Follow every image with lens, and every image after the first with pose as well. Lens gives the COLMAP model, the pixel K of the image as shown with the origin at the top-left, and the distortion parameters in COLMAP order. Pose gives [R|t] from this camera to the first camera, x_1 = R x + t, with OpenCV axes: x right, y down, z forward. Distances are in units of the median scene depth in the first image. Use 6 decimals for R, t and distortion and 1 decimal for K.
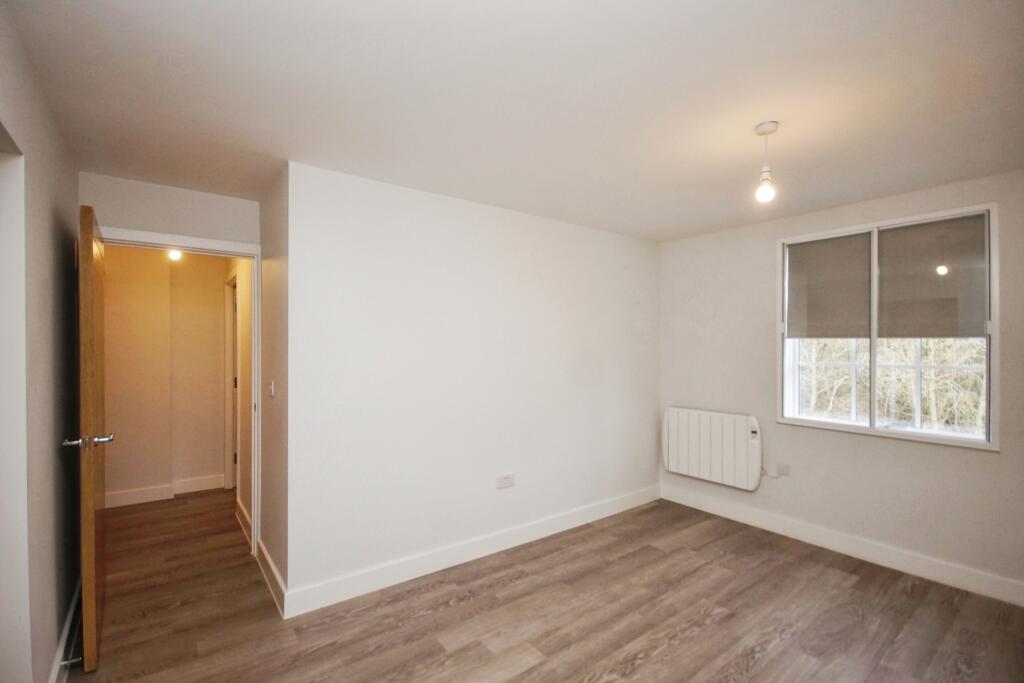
lens RADIAL K [[472.3, 0, 444.6], [0, 472.3, 311.8], [0, 0, 1]] dist [-0.001519, -0.000677]
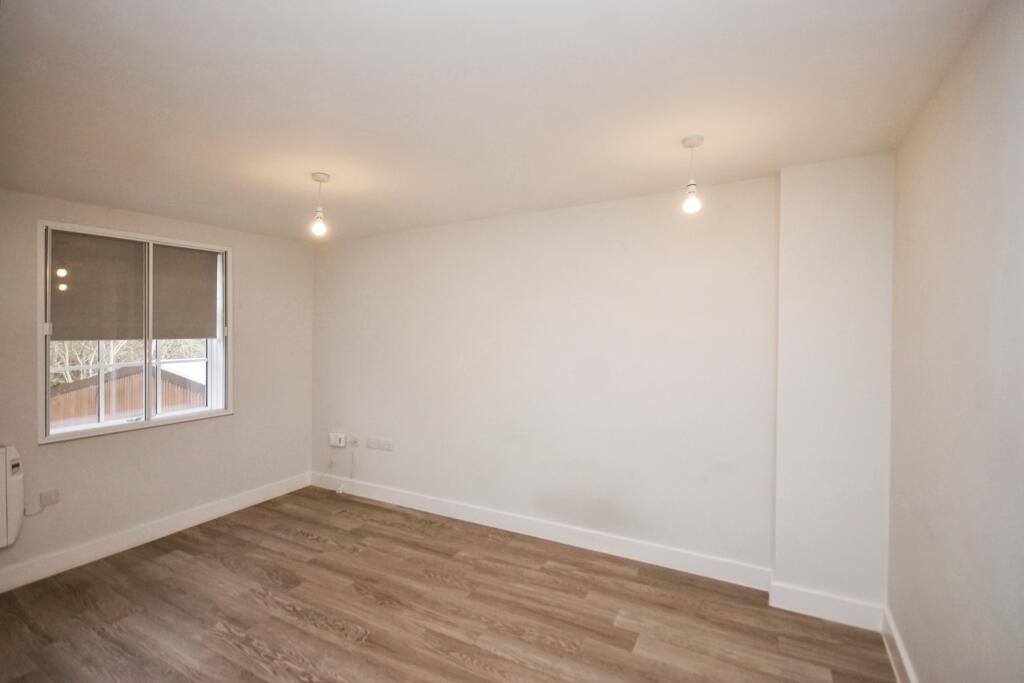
lens RADIAL K [[442.0, 0, 498.6], [0, 442.0, 303.1], [0, 0, 1]] dist [-0.000938, -0.000696]
pose [[-0.453654, 0.041312, 0.890220, -0.396992], [-0.050681, 0.996112, -0.072053, 0.003898], [-0.889736, -0.077805, -0.449796, 0.733671]]
